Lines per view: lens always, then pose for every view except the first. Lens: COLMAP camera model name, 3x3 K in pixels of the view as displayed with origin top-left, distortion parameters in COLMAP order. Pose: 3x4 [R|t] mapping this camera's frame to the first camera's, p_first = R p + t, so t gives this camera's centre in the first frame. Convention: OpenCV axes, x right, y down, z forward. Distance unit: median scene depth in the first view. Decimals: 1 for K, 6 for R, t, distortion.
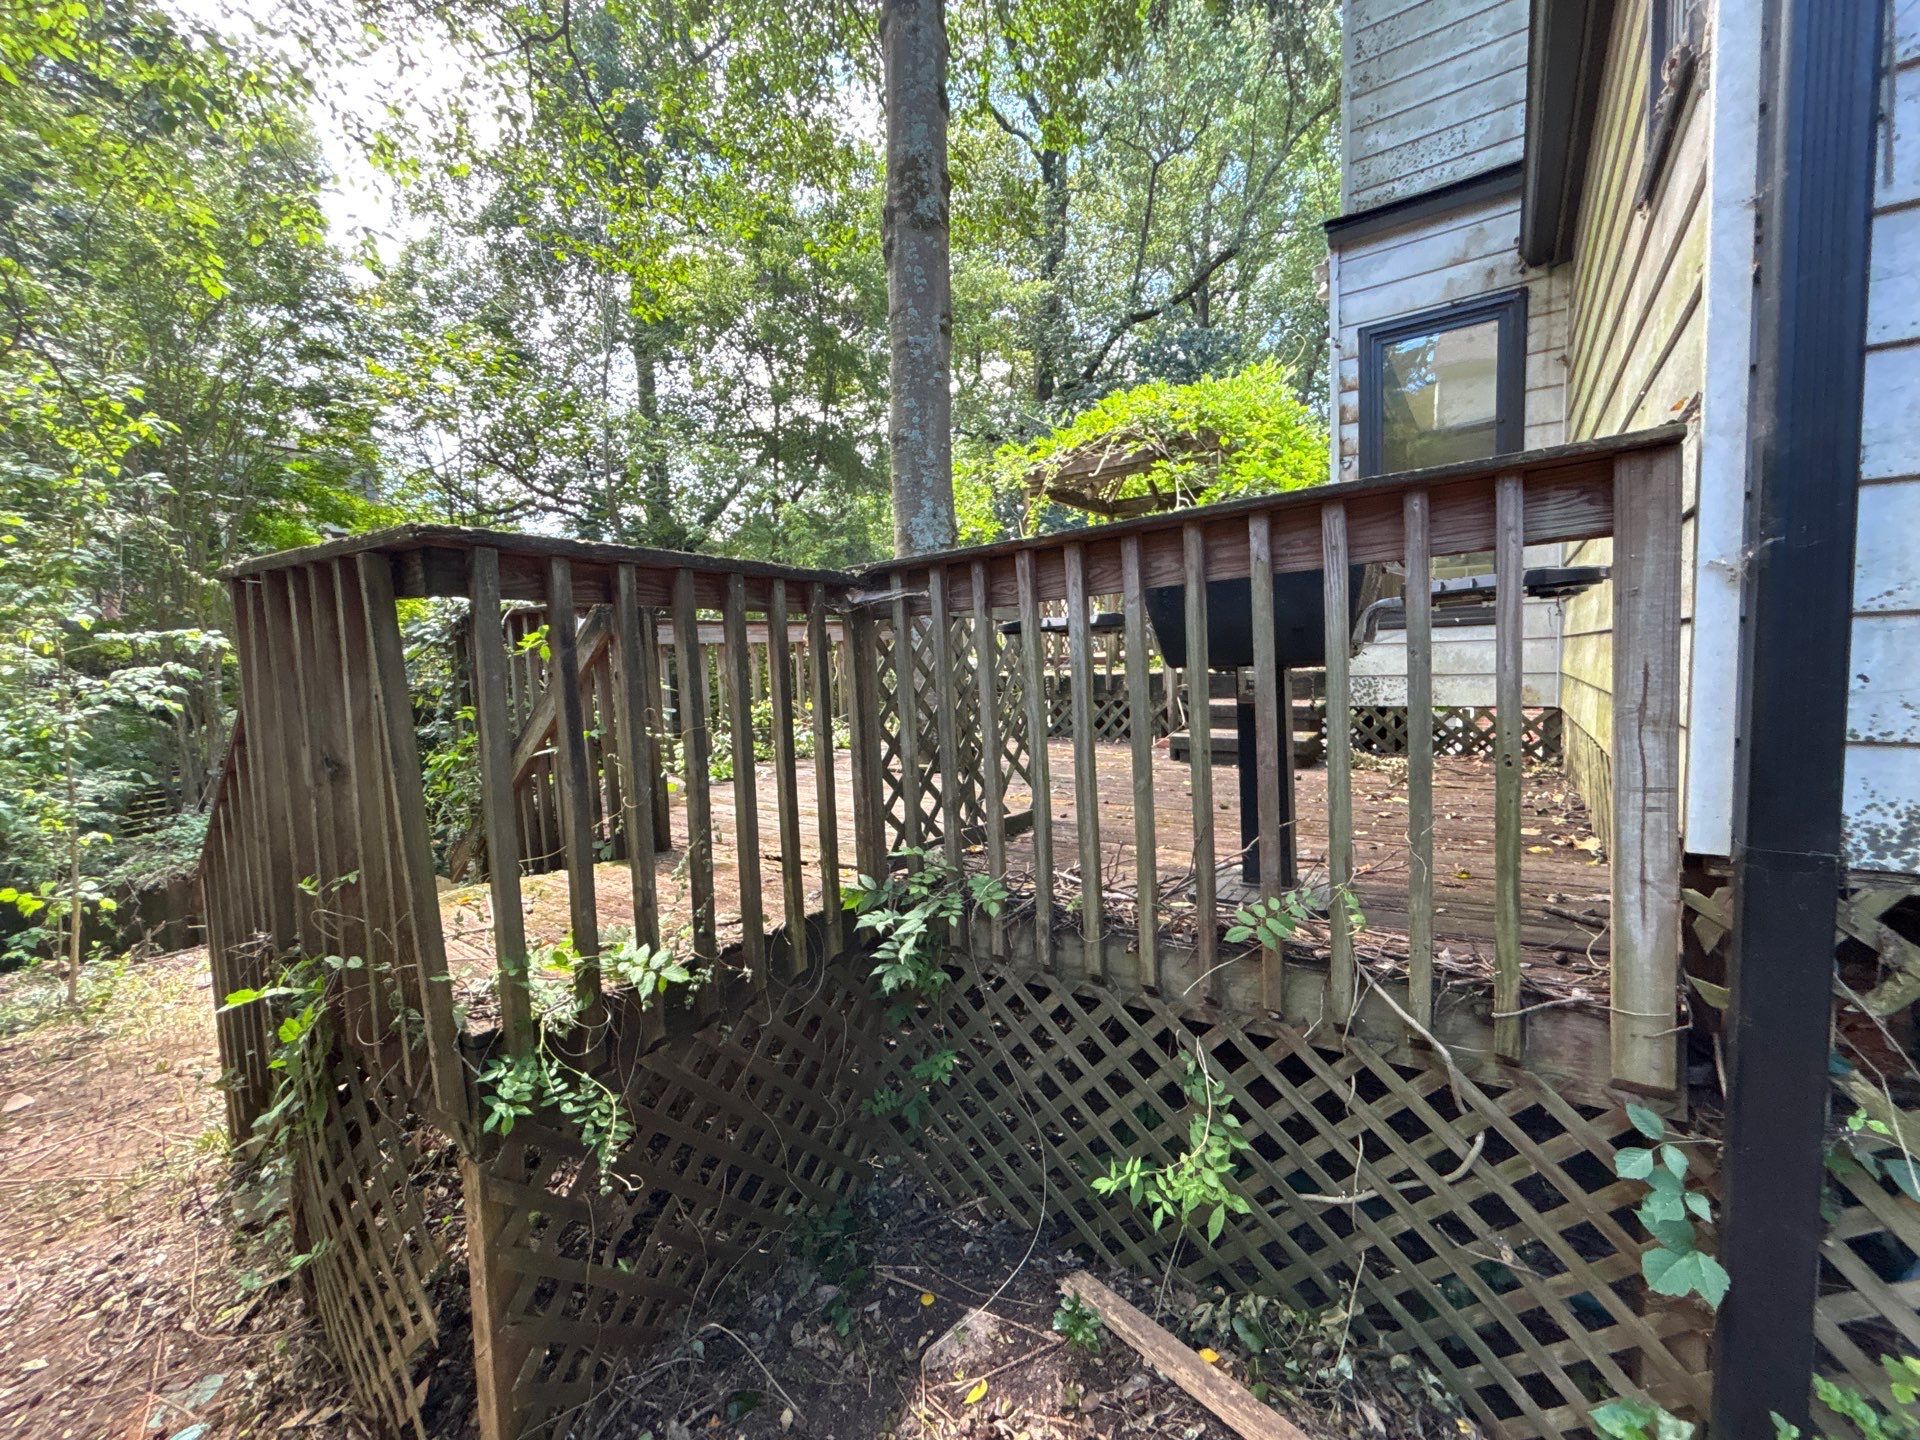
lens RADIAL K [[766.2, 0, 958.0], [0, 766.2, 715.9], [0, 0, 1]] dist [-0.001848, 0.000001]
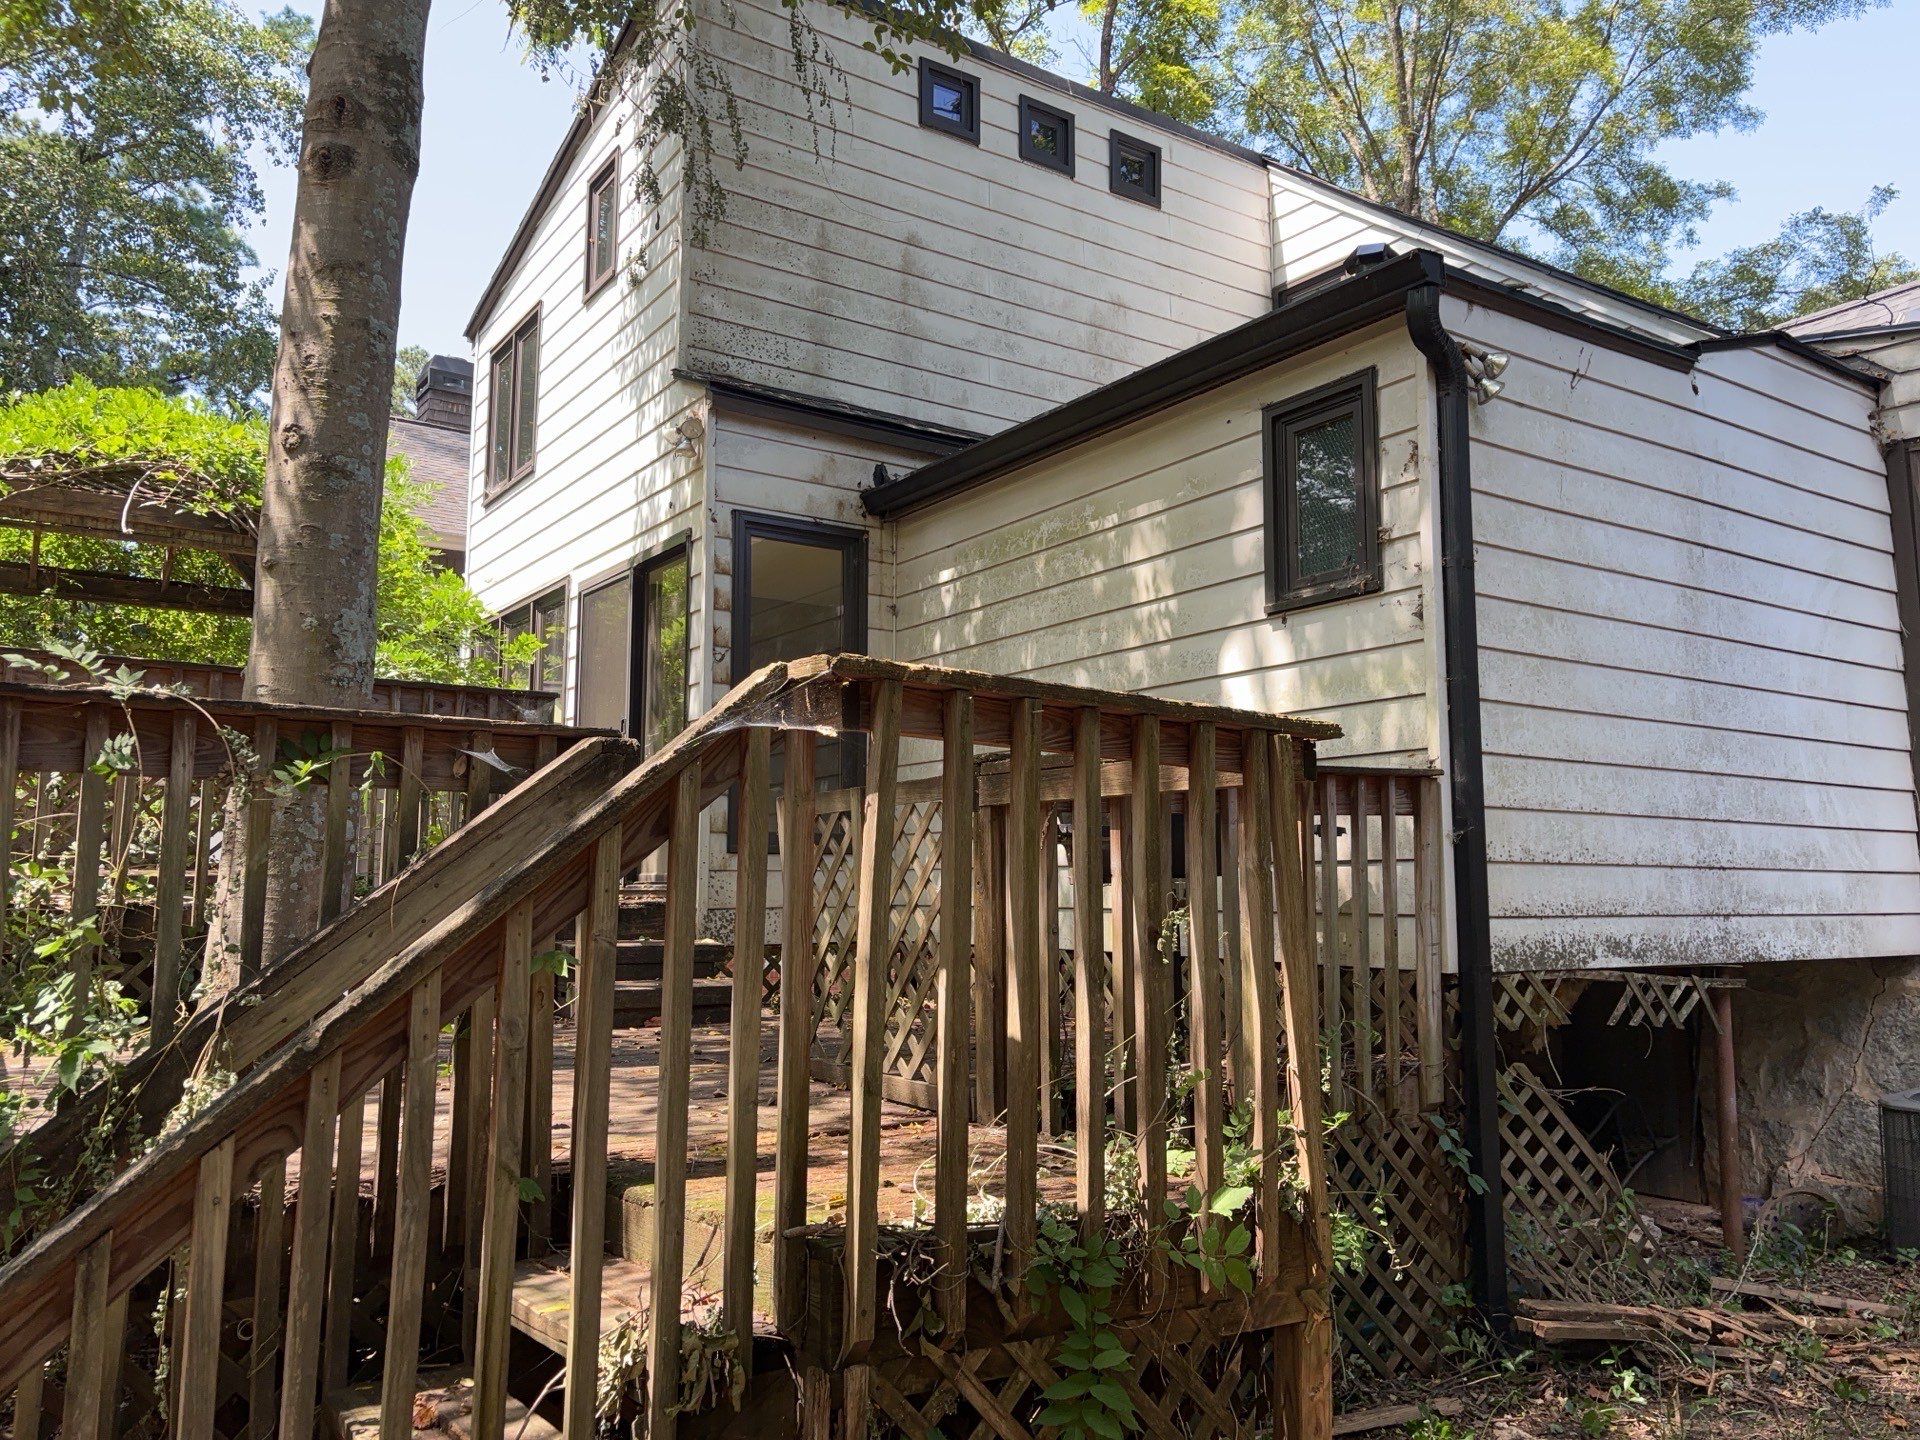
lens RADIAL K [[1461.3, 0, 961.1], [0, 1461.3, 722.2], [0, 0, 1]] dist [0.043822, -0.002356]
pose [[0.352031, 0.158528, 0.922466, -2.719443], [0.044466, 0.981607, -0.185661, 0.161283], [-0.934932, 0.106376, 0.338507, 0.684075]]
